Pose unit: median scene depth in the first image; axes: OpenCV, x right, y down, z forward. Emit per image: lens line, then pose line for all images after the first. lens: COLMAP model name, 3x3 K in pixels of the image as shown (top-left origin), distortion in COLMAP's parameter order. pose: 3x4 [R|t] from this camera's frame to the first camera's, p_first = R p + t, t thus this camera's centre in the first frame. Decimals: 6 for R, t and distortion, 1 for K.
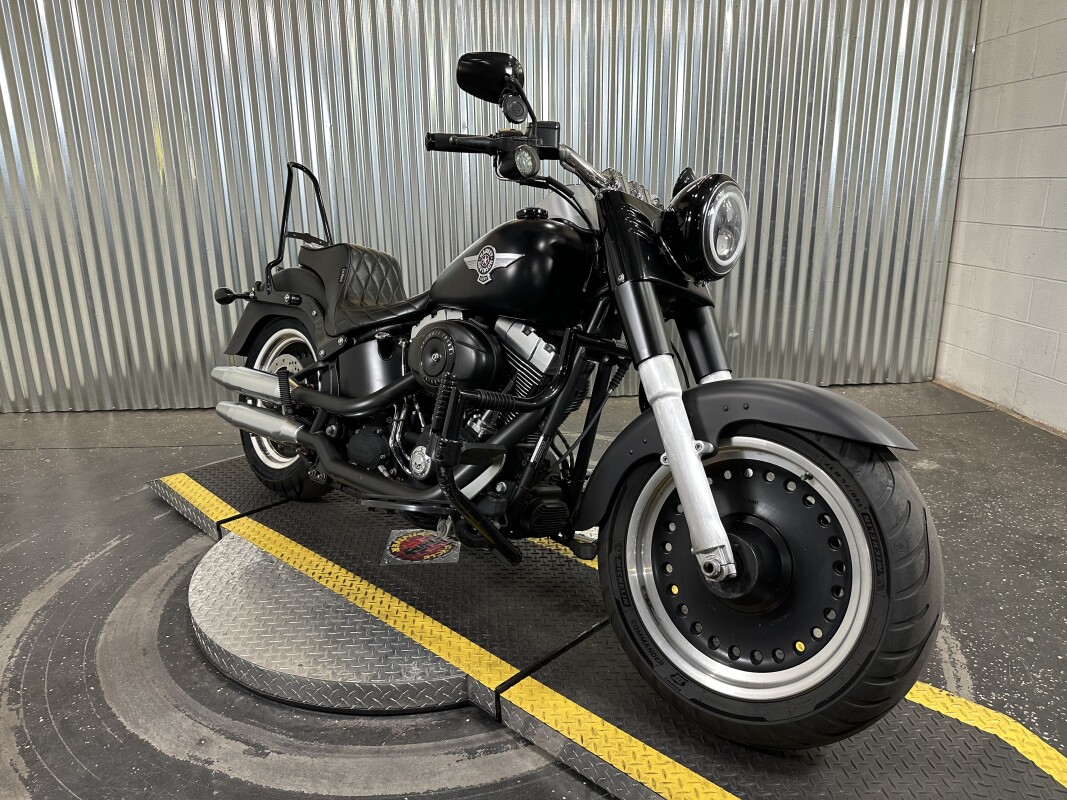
lens RADIAL K [[754.2, 0, 532.9], [0, 754.2, 405.4], [0, 0, 1]] dist [0.006283, -0.008428]
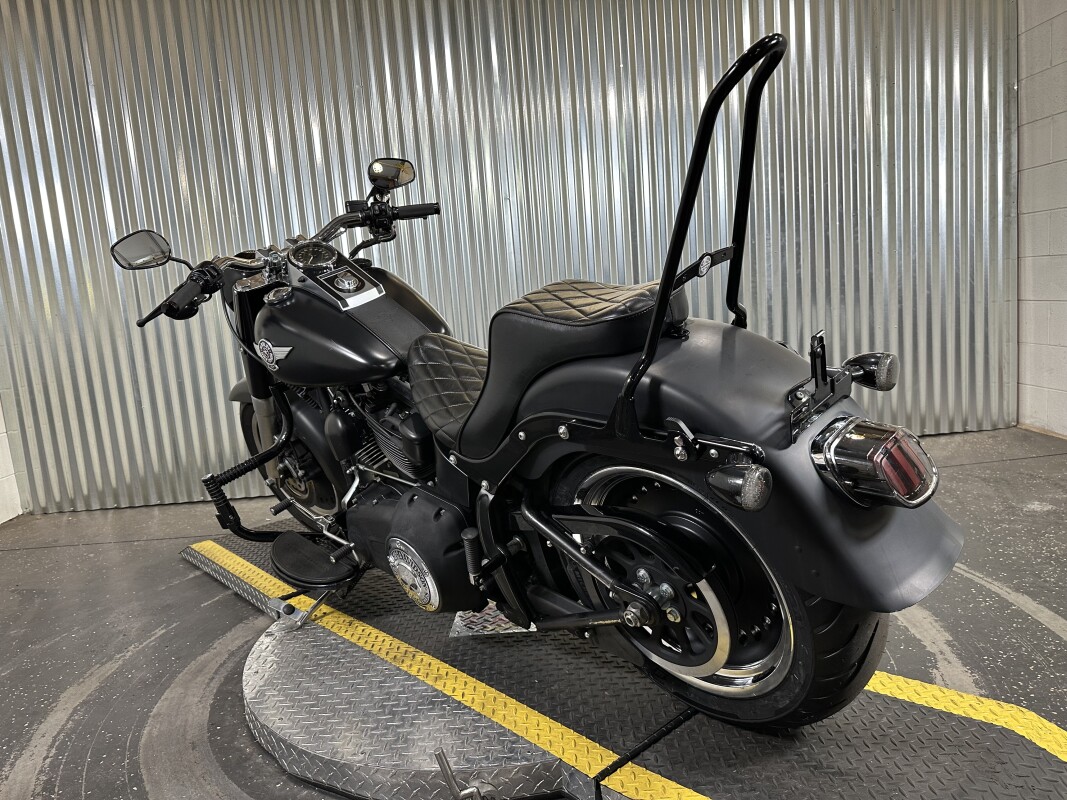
lens RADIAL K [[754.2, 0, 532.7], [0, 754.2, 399.5], [0, 0, 1]] dist [0.006283, -0.008428]
pose [[0.997401, -0.059992, -0.039891, -0.032050], [0.053814, 0.988529, -0.141119, 0.038355], [0.047899, 0.138606, 0.989189, 0.048914]]
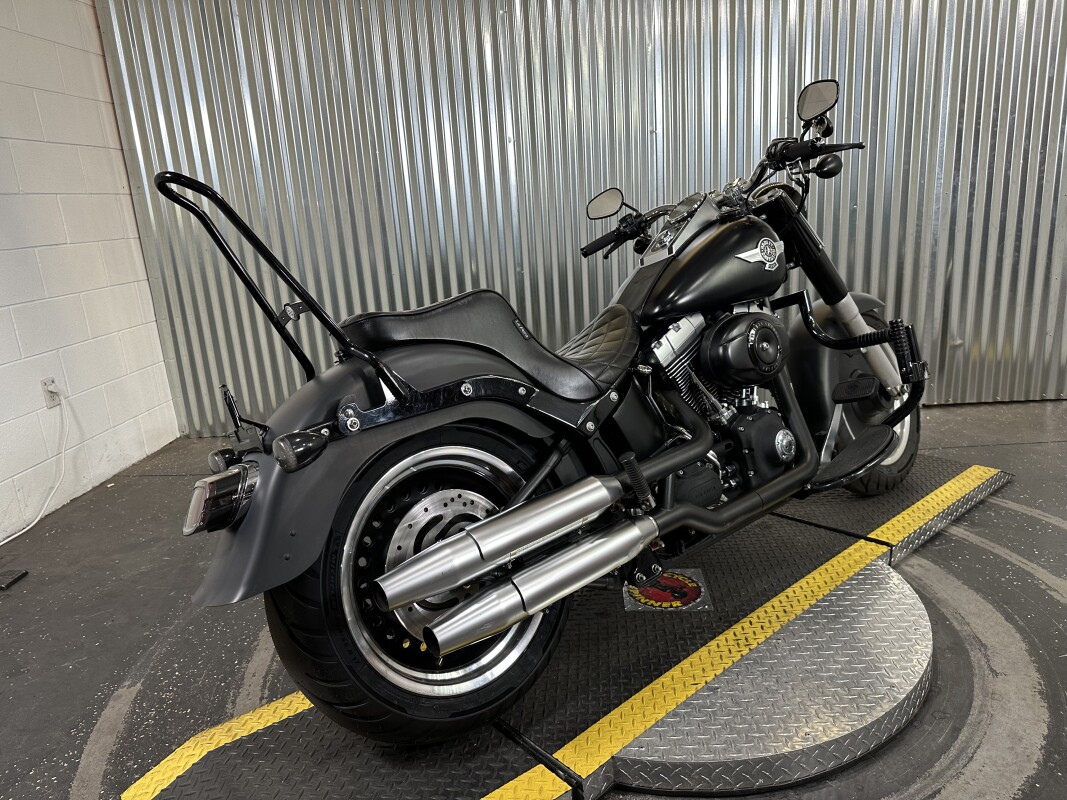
lens RADIAL K [[754.2, 0, 532.4], [0, 754.2, 405.7], [0, 0, 1]] dist [0.006283, -0.008428]
pose [[0.987888, -0.014991, -0.154441, -0.098695], [0.012712, 0.999795, -0.015736, -0.012407], [0.154646, 0.013583, 0.987877, 0.045296]]
